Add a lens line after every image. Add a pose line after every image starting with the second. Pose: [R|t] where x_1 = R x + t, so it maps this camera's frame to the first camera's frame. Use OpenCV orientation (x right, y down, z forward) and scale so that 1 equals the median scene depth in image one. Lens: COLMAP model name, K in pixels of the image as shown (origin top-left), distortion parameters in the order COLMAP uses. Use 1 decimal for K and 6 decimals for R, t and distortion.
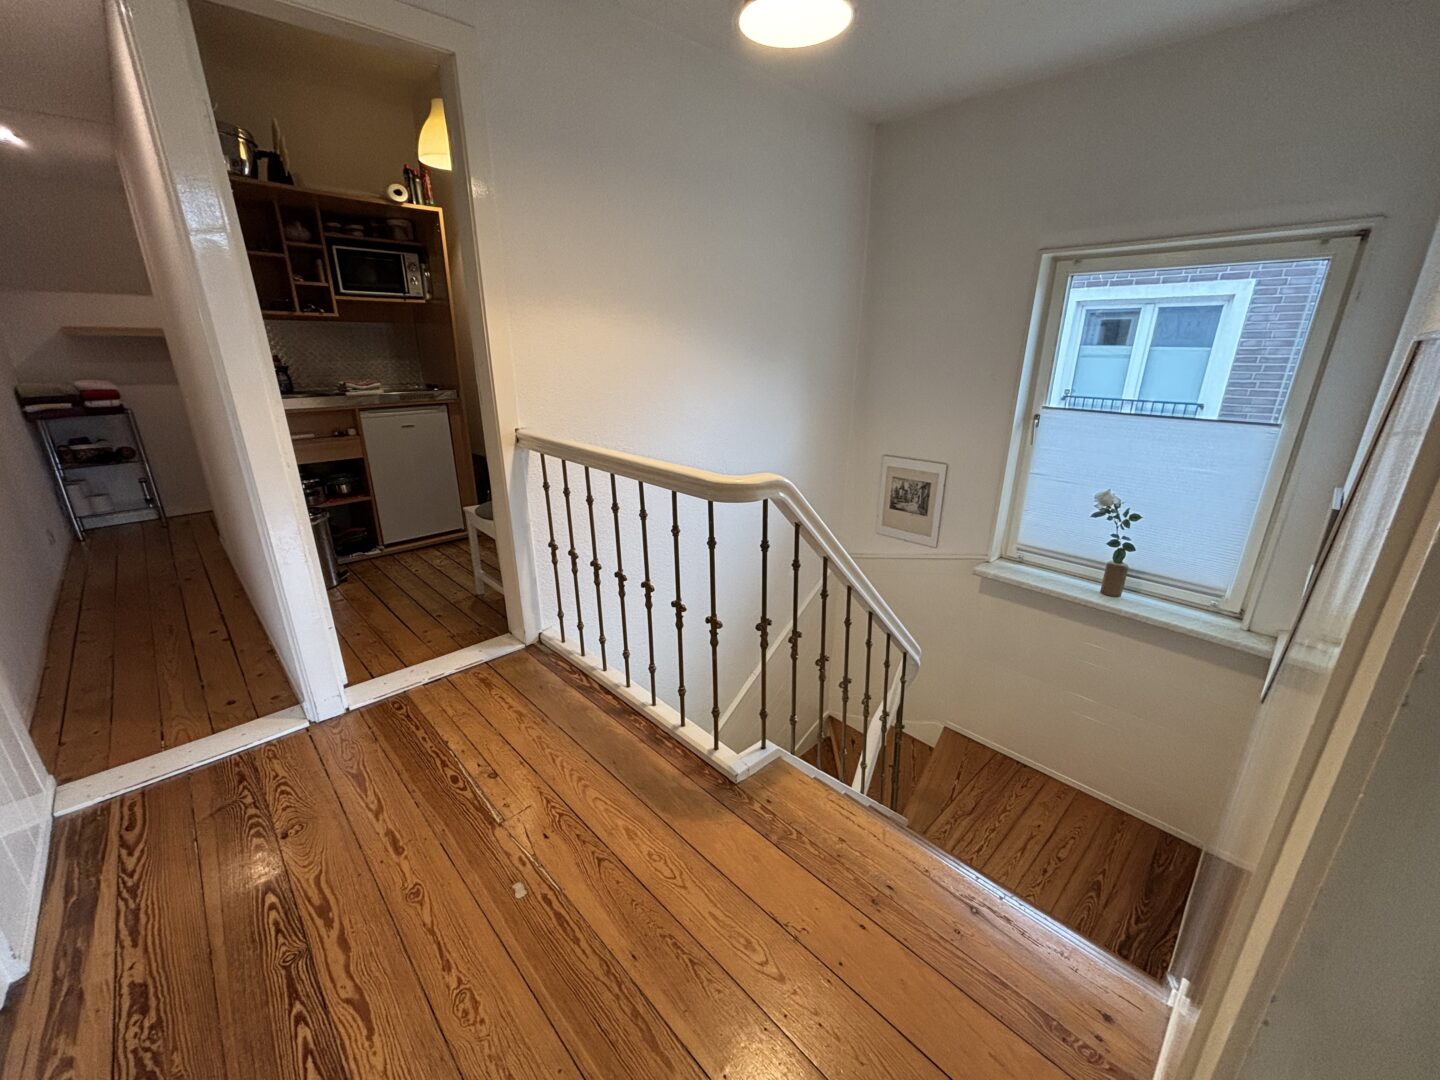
lens RADIAL K [[584.4, 0, 720.1], [0, 584.4, 536.4], [0, 0, 1]] dist [0.000260, -0.000968]
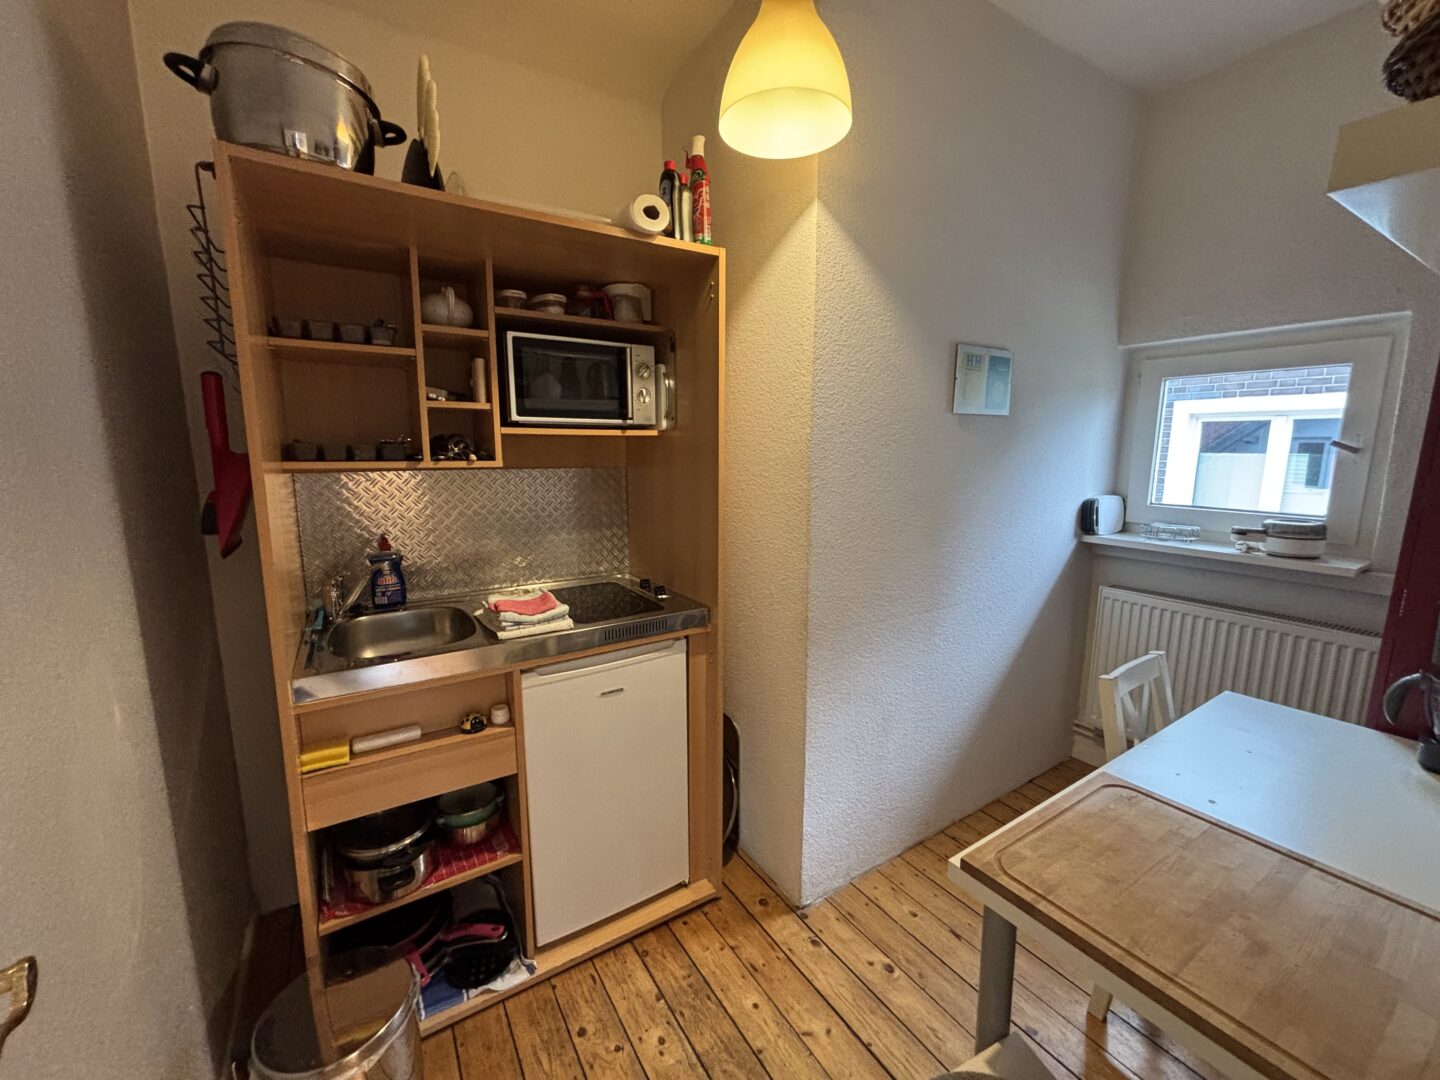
lens RADIAL K [[584.4, 0, 719.4], [0, 584.4, 544.0], [0, 0, 1]] dist [0.000260, -0.000968]
pose [[0.980877, 0.024097, -0.193132, -0.382759], [-0.055161, 0.986037, -0.157123, -0.249309], [0.186649, 0.164772, 0.968510, 0.577024]]
